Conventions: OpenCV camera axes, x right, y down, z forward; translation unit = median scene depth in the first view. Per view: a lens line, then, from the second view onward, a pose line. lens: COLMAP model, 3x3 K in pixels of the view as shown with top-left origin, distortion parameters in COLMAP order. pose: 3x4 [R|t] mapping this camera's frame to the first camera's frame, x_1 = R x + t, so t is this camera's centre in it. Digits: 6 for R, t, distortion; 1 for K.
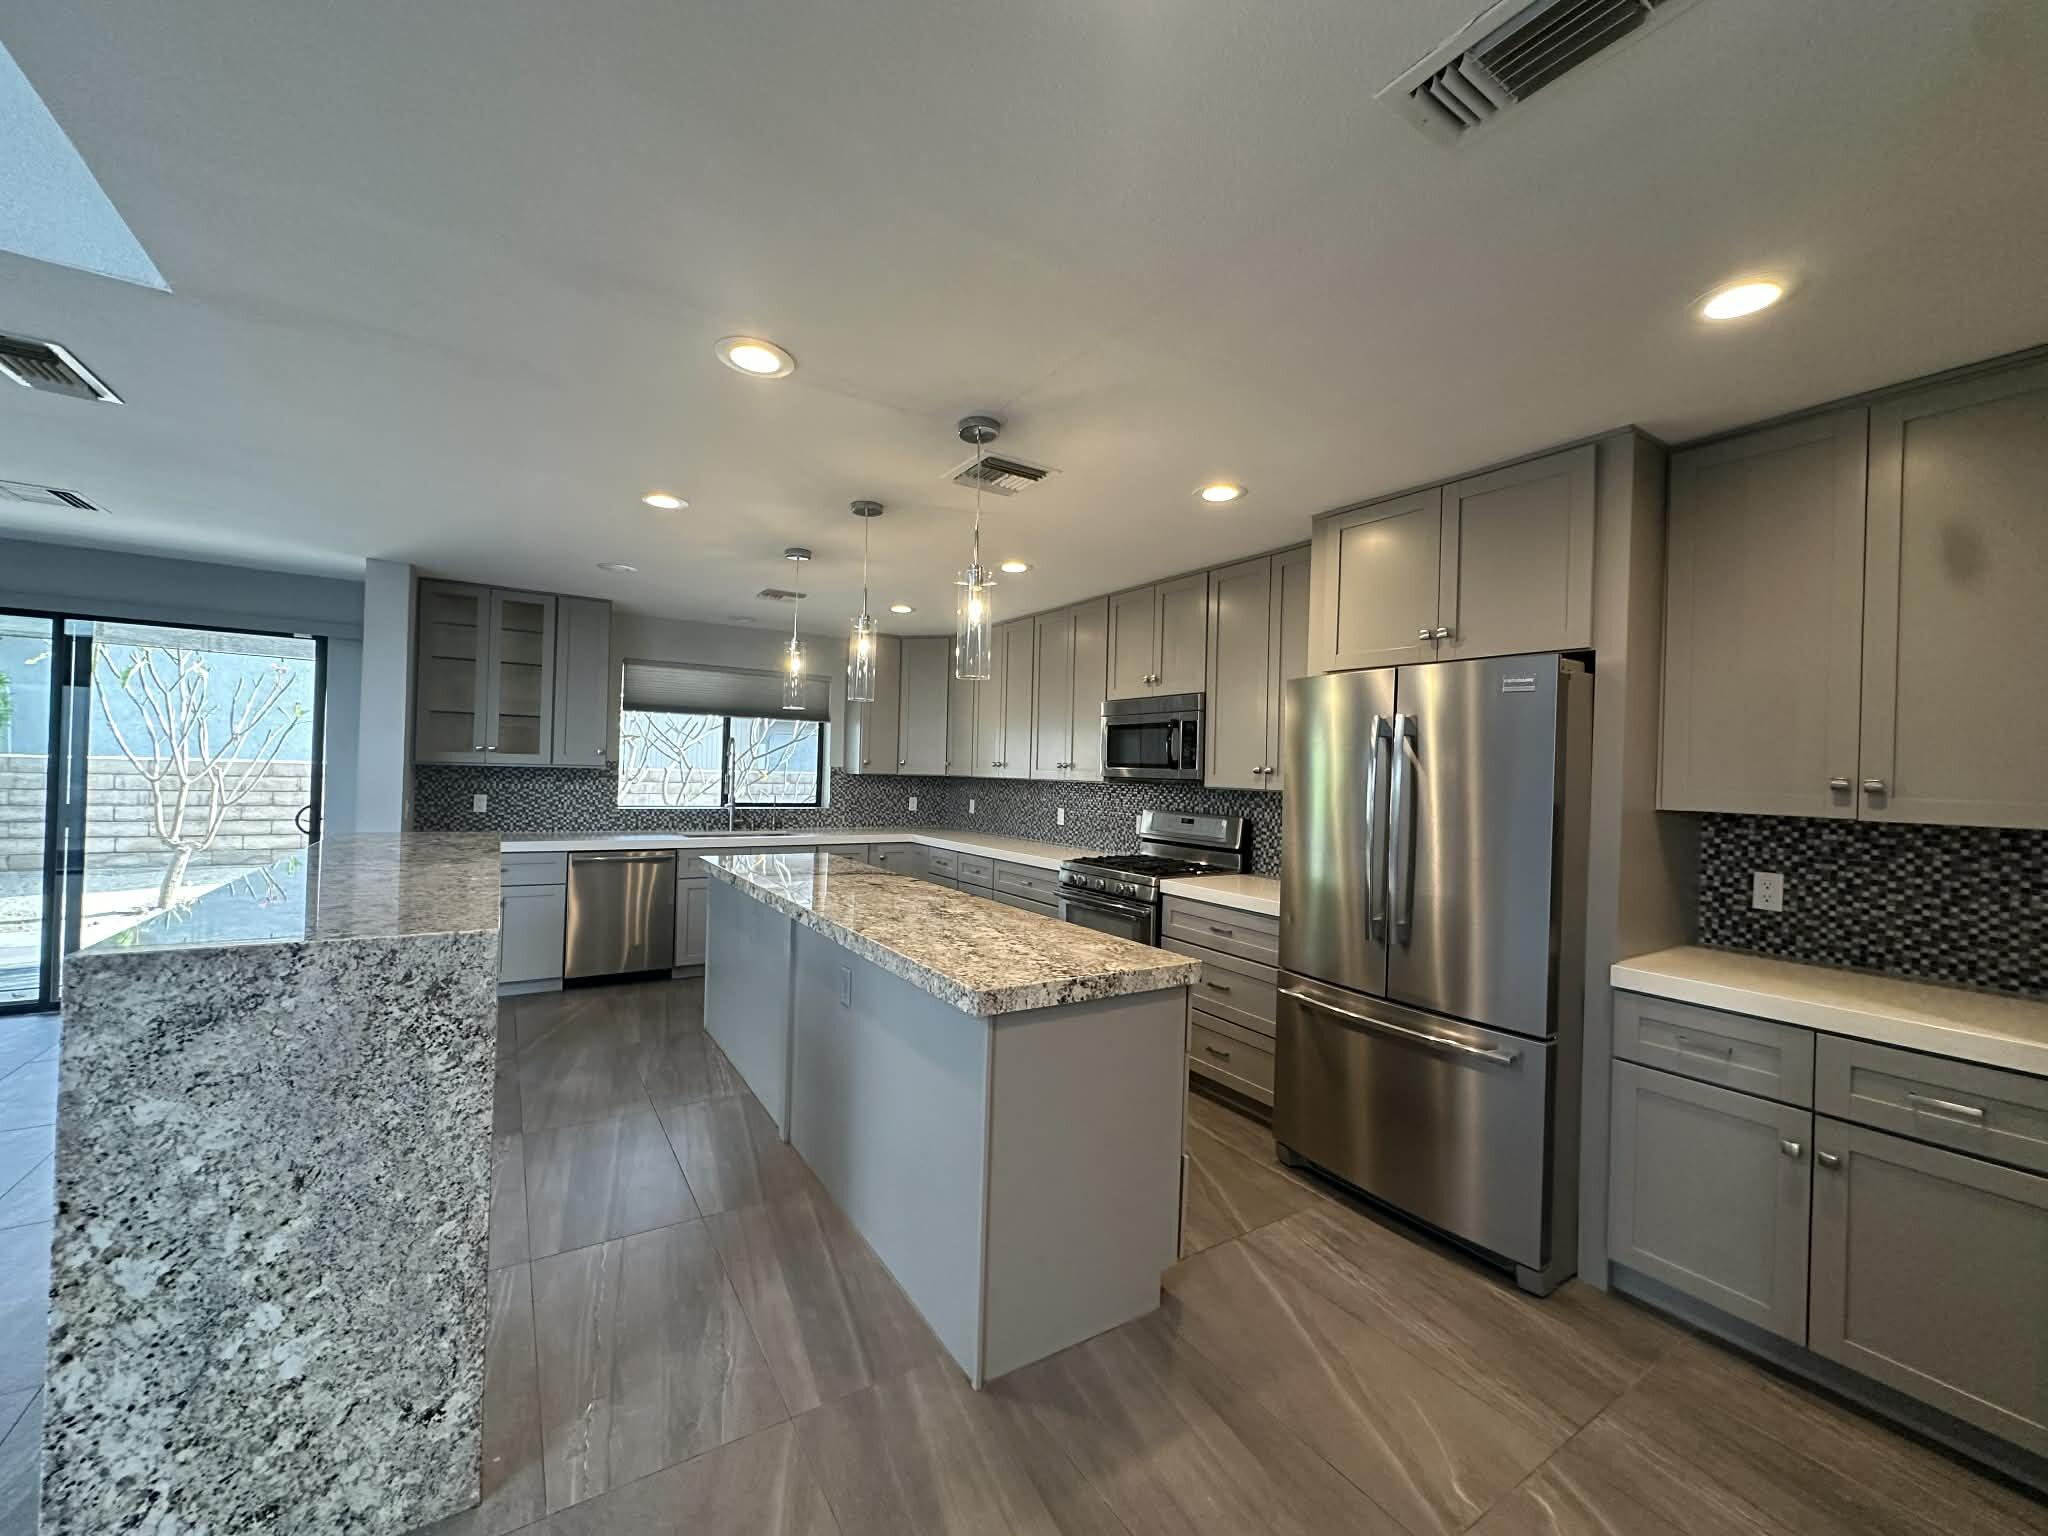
lens RADIAL K [[814.1, 0, 1023.6], [0, 814.1, 766.6], [0, 0, 1]] dist [-0.001458, 0.000332]
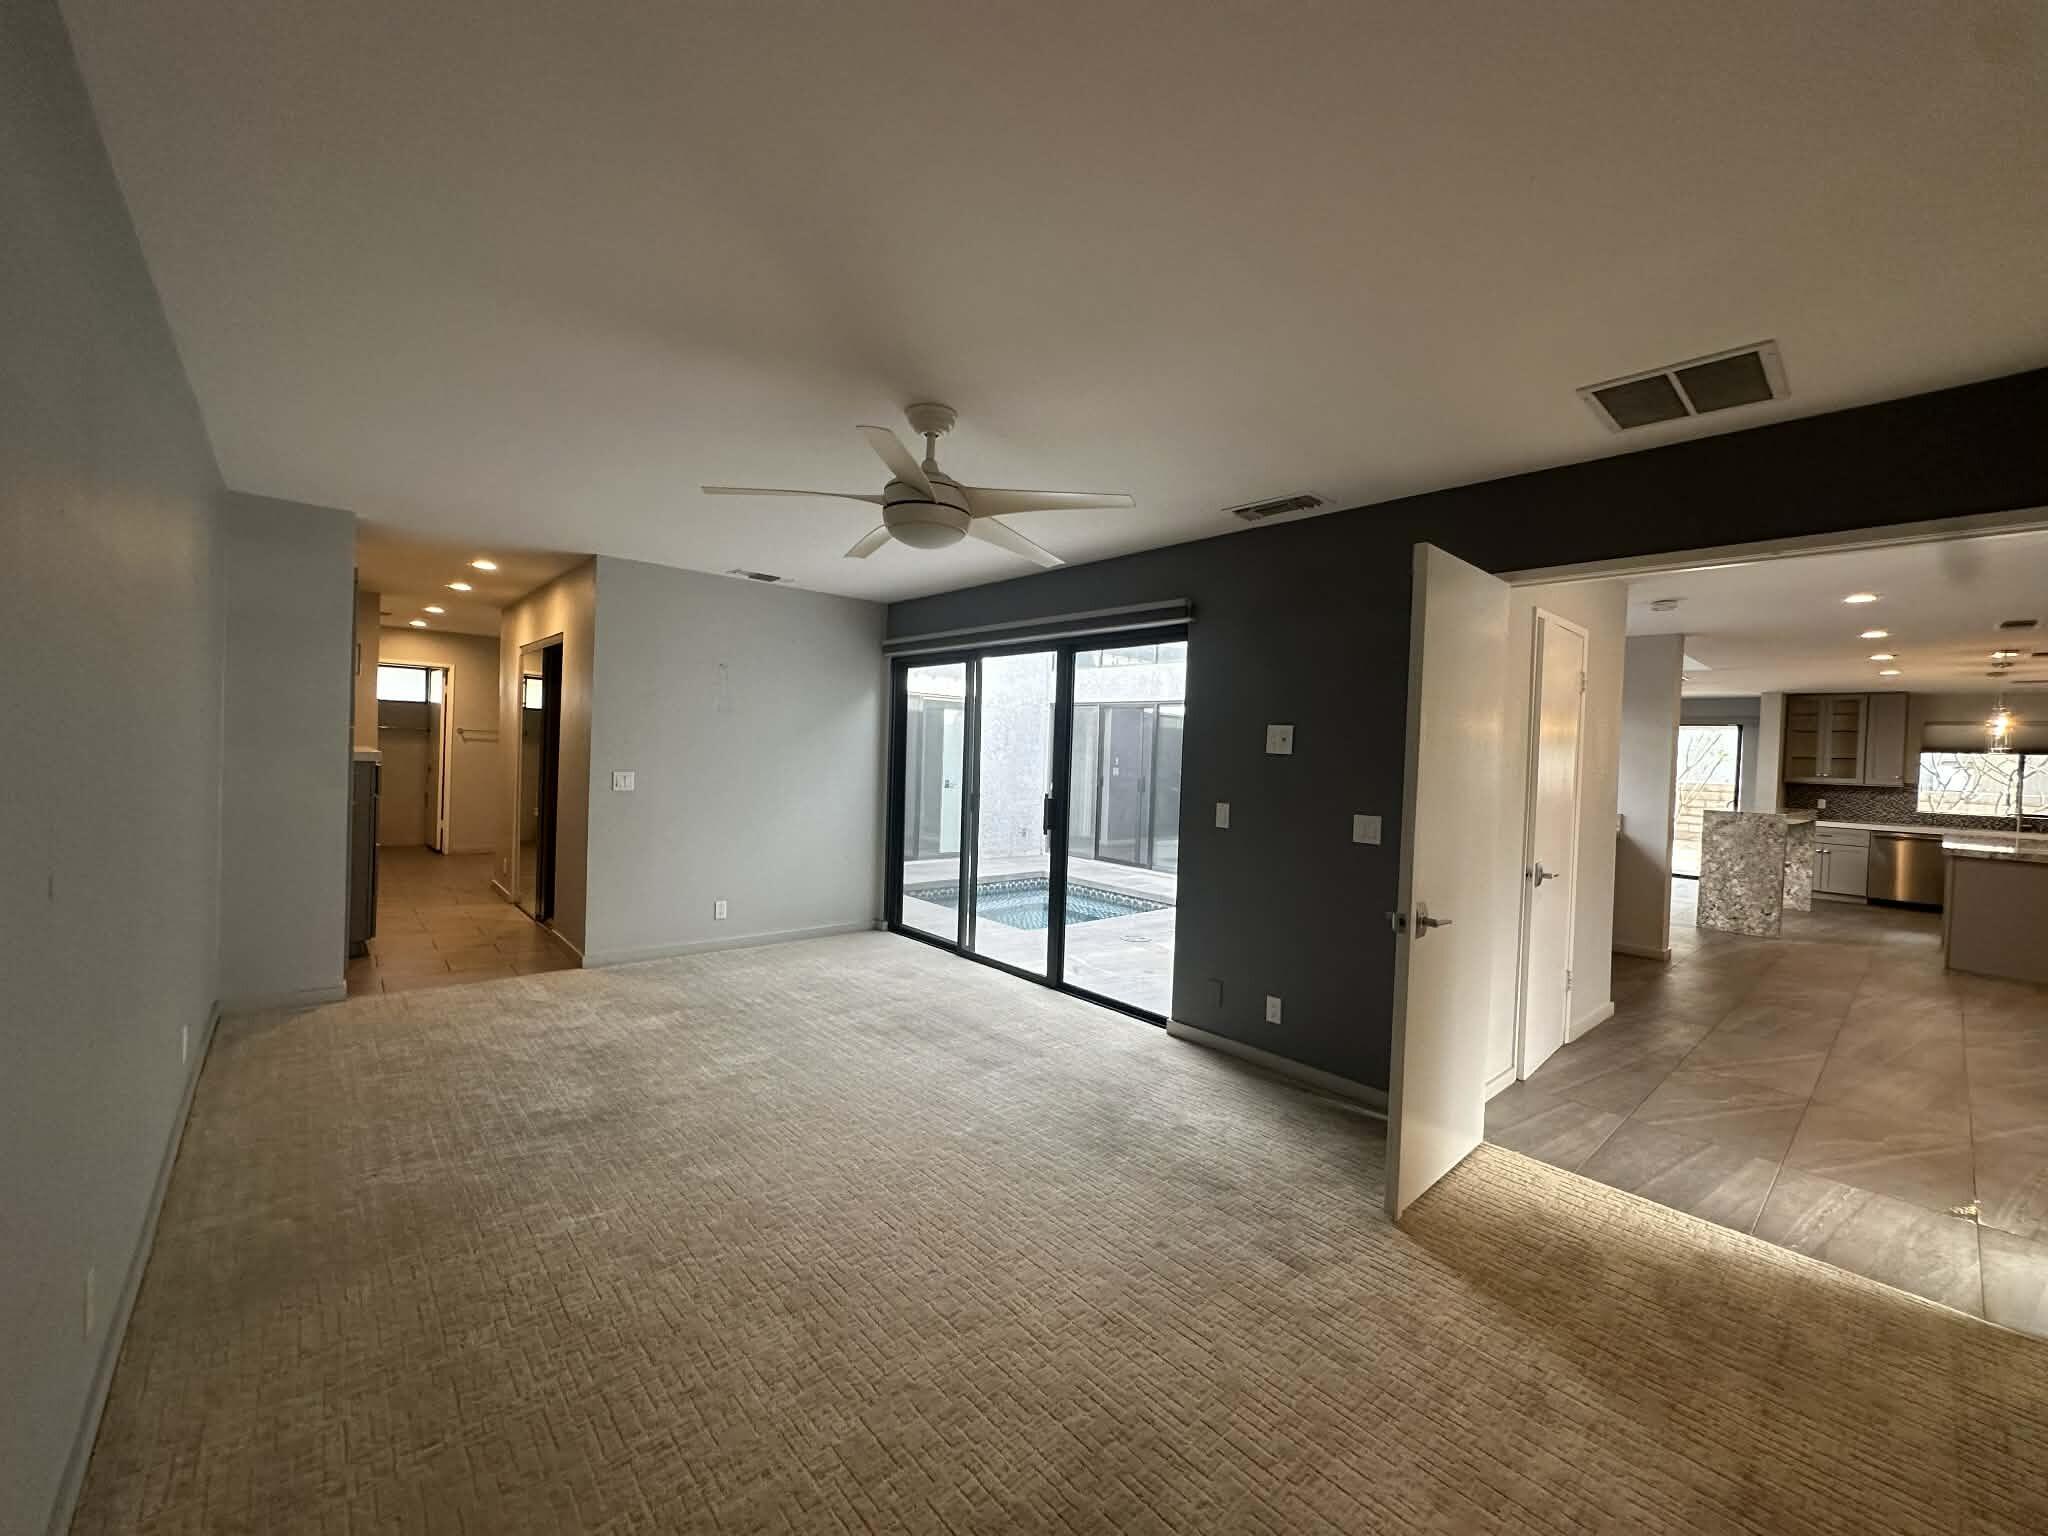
lens RADIAL K [[816.0, 0, 1023.0], [0, 816.0, 765.6], [0, 0, 1]] dist [-0.003943, 0.001199]
pose [[0.149102, -0.006606, -0.988800, 3.318089], [-0.027938, 0.999550, -0.010891, 0.098746], [0.988427, 0.029249, 0.148850, -4.021795]]
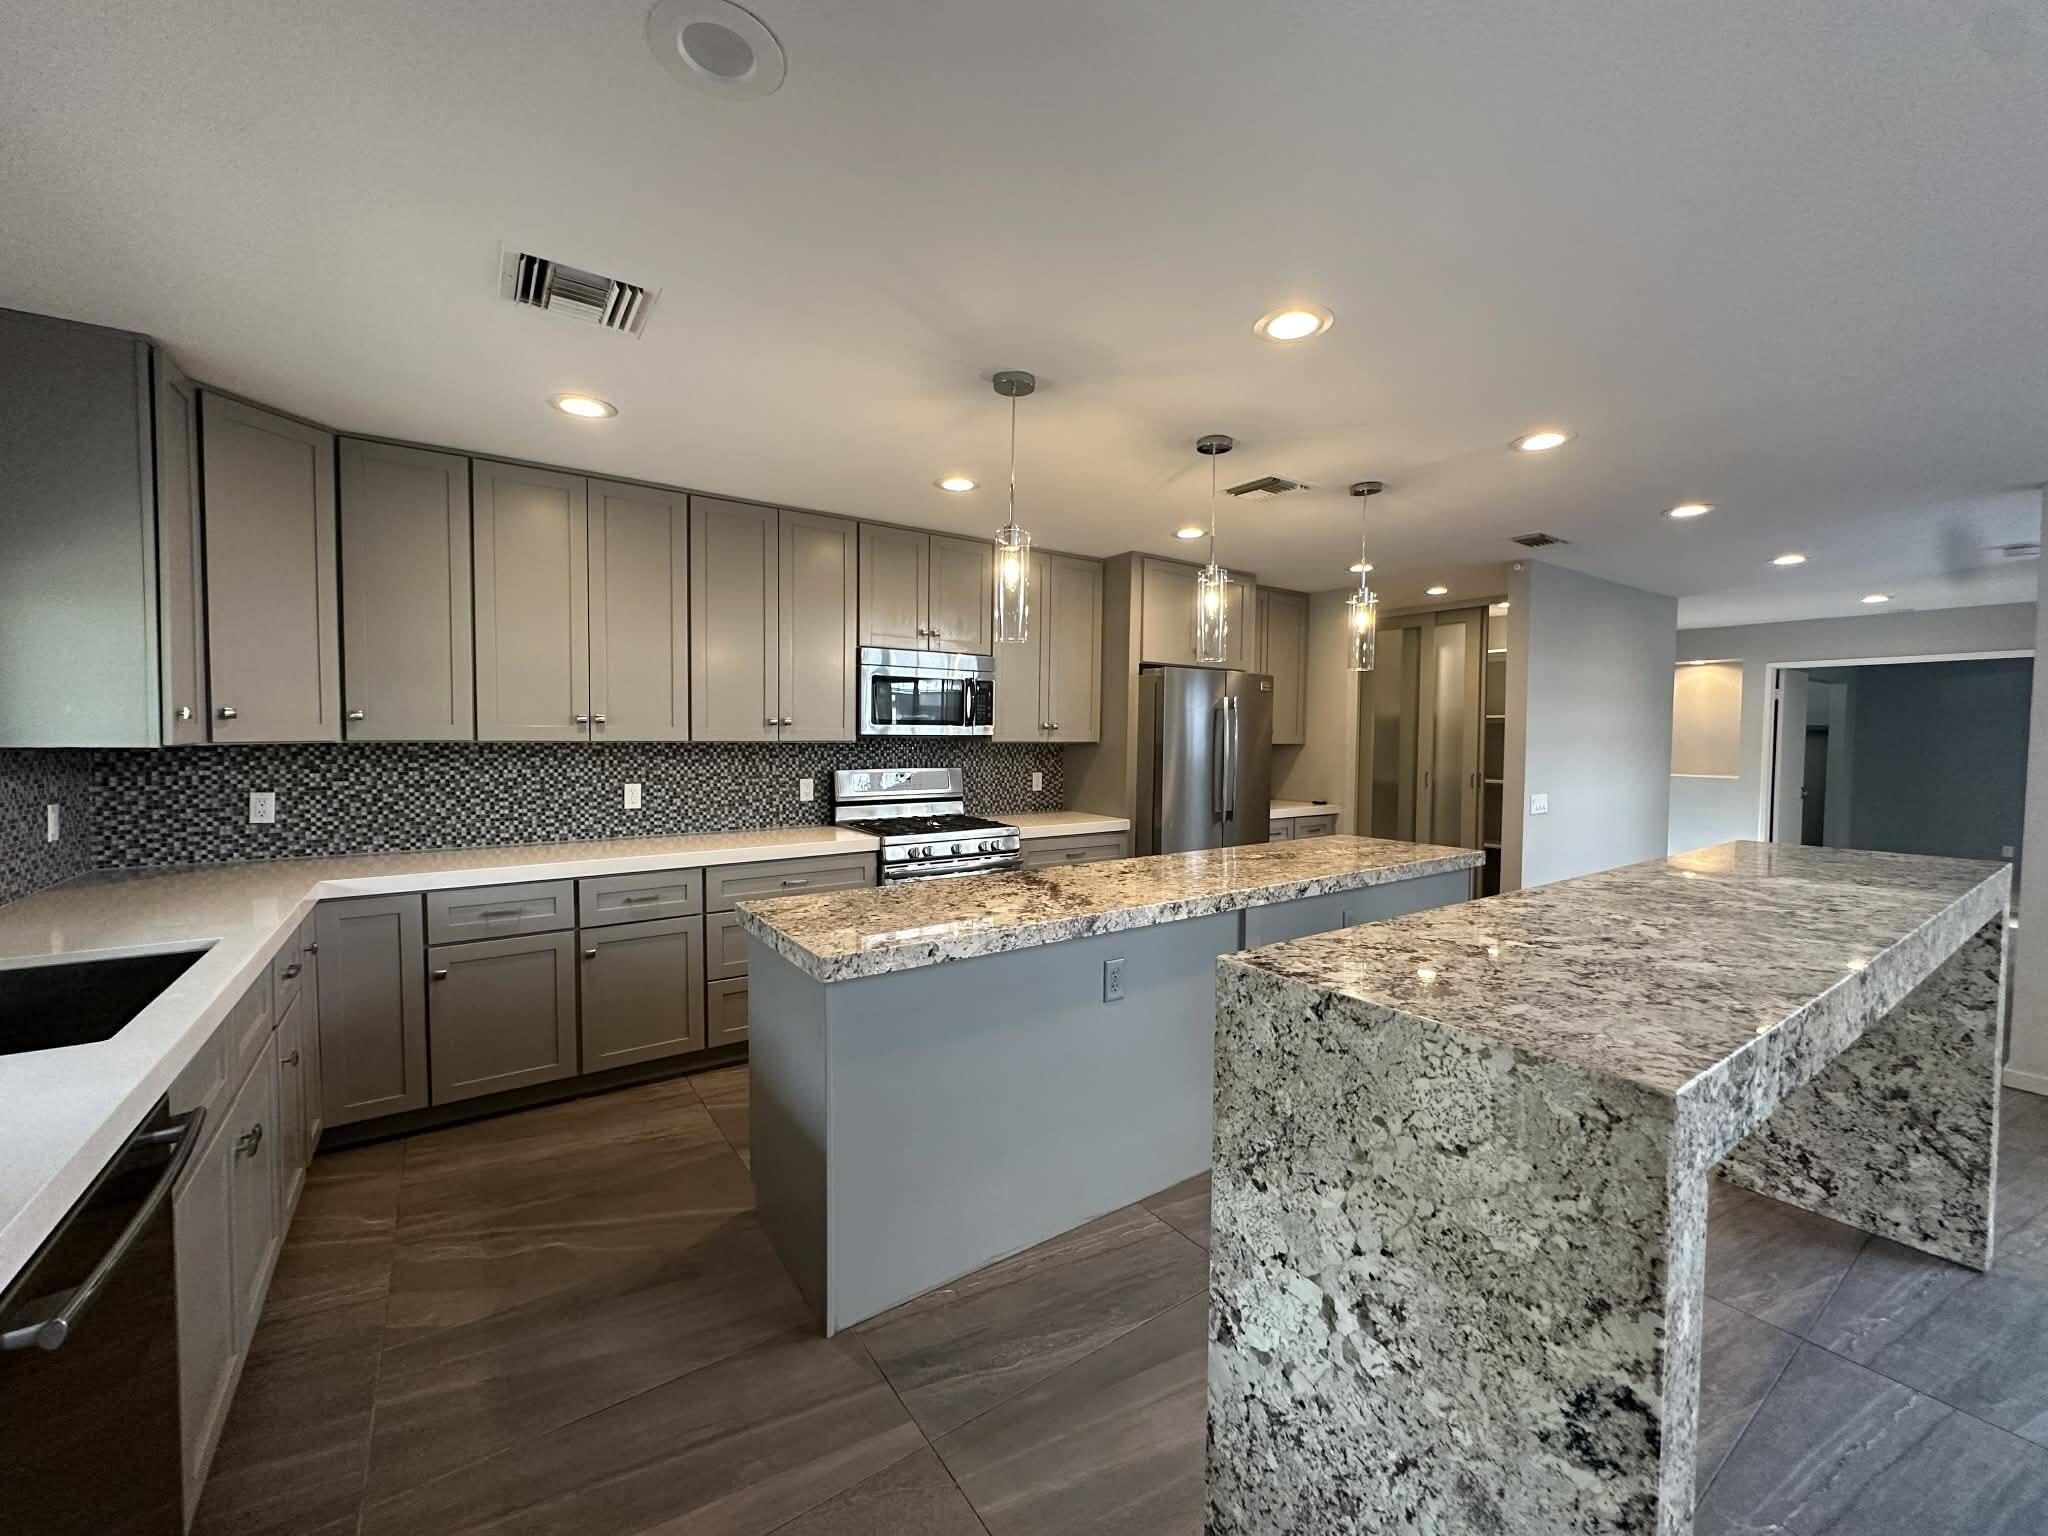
lens RADIAL K [[814.1, 0, 1023.6], [0, 814.1, 766.6], [0, 0, 1]] dist [-0.001458, 0.000332]
pose [[-0.045409, -0.066785, 0.996734, -2.382713], [-0.012922, 0.997719, 0.066262, -0.040022], [-0.998885, -0.009871, -0.046169, 2.692325]]
